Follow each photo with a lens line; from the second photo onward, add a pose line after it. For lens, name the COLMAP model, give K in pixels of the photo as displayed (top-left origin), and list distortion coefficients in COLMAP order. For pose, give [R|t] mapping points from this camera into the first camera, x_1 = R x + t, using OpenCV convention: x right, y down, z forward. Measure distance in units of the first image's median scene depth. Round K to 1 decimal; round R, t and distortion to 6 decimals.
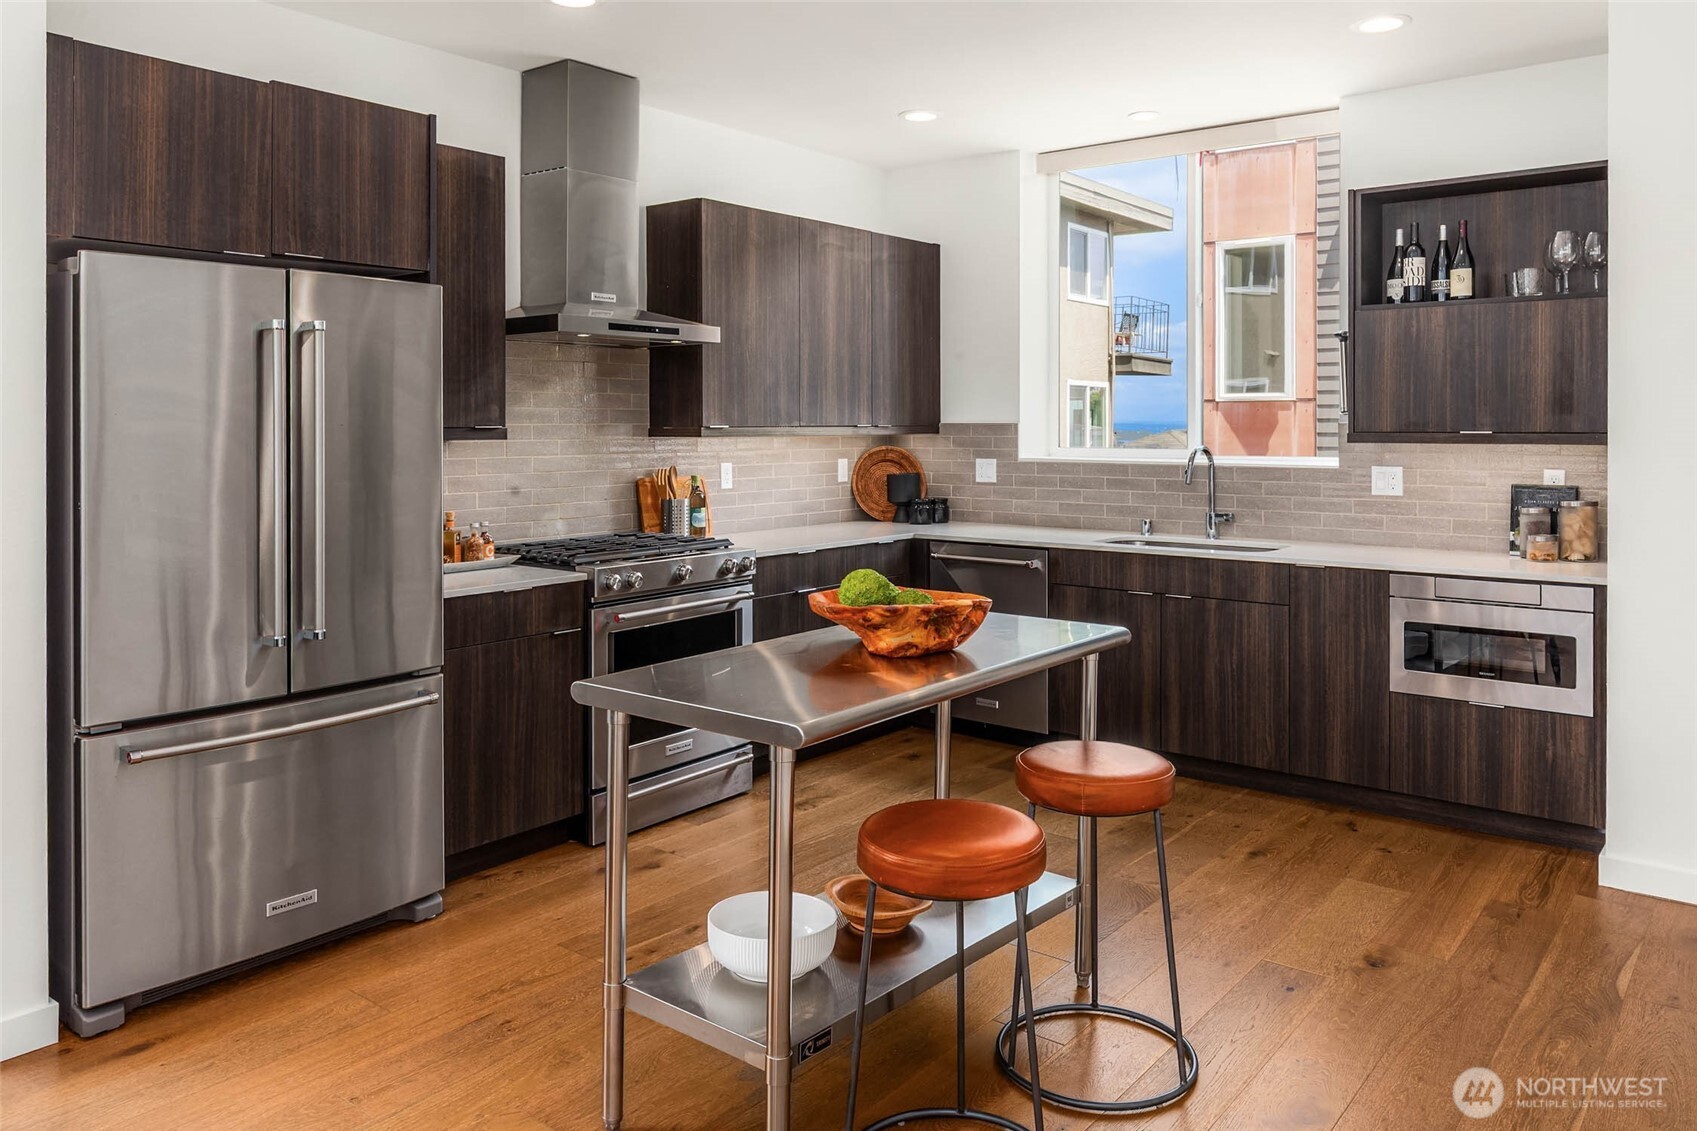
lens RADIAL K [[1123.5, 0, 920.0], [0, 1123.5, 402.1], [0, 0, 1]] dist [-0.000796, -0.002976]
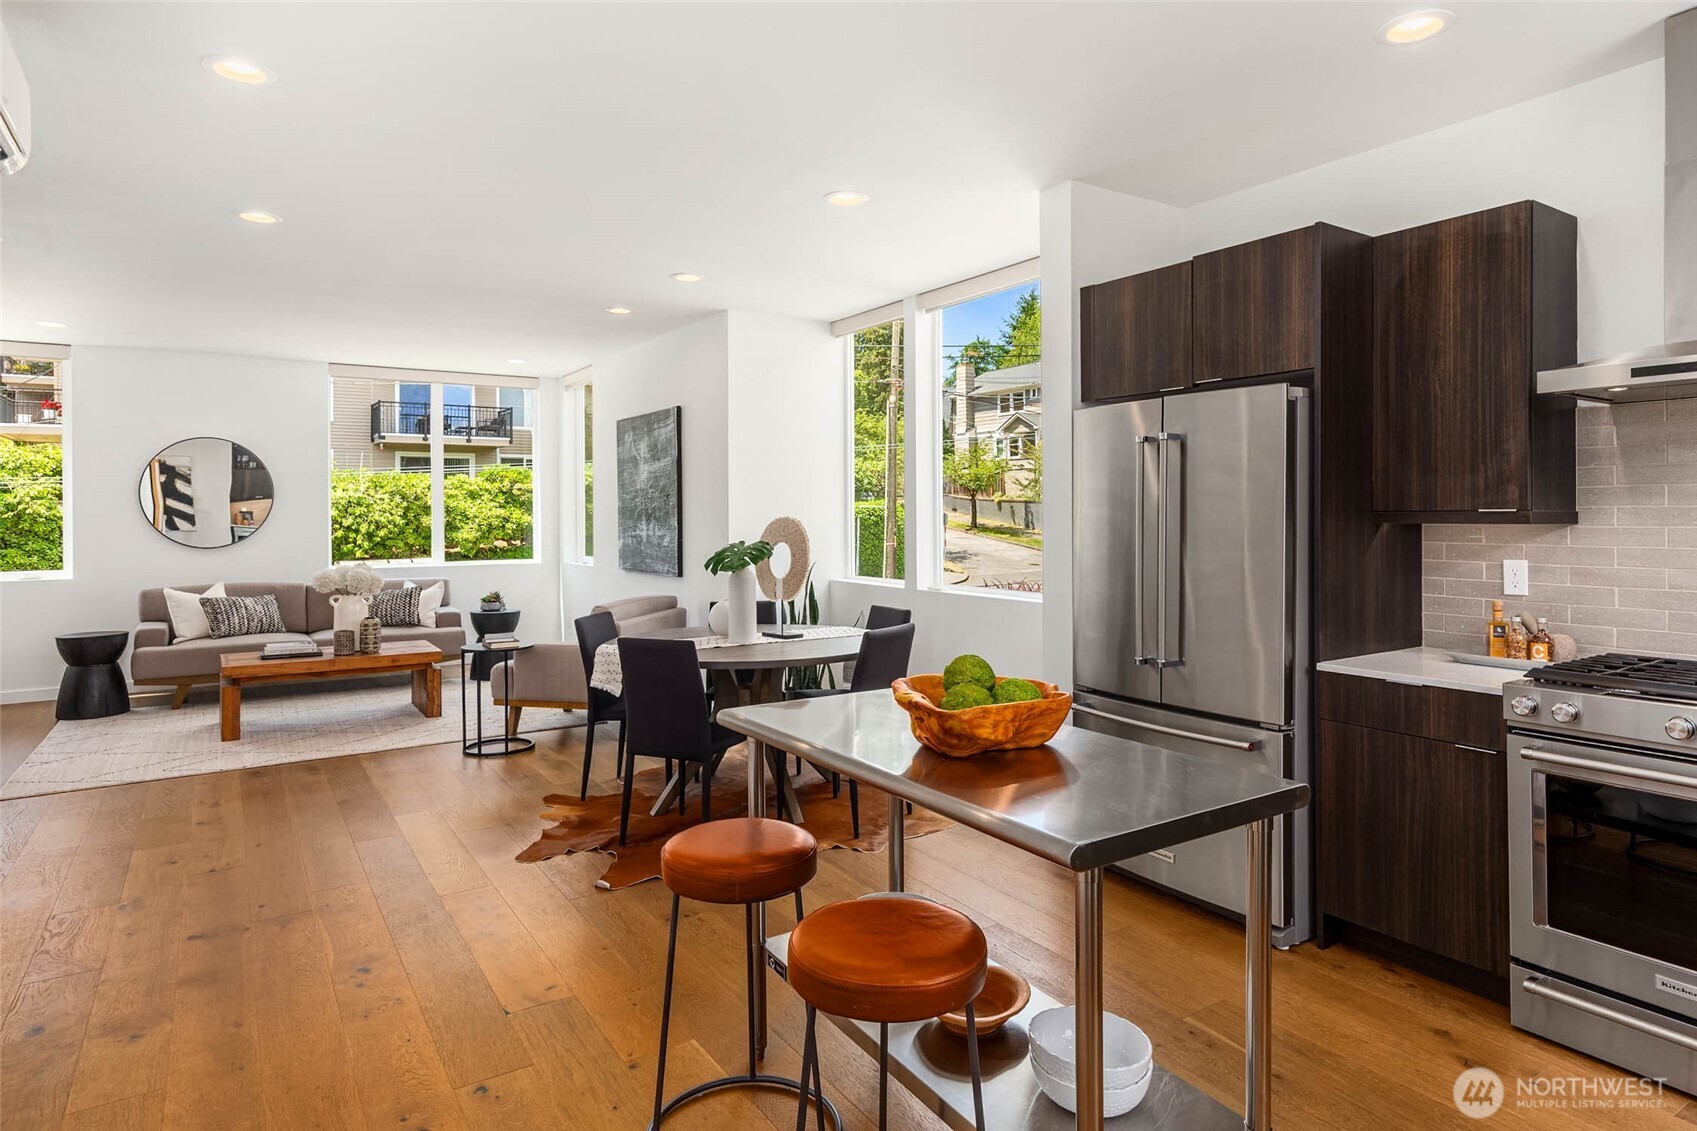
lens RADIAL K [[1036.6, 0, 848.9], [0, 1036.6, 492.5], [0, 0, 1]] dist [0.026379, 0.001190]
pose [[-0.347934, -0.007520, -0.937489, 0.504056], [0.029612, 0.999381, -0.019006, 0.007498], [0.937051, -0.034374, -0.347496, 0.698015]]
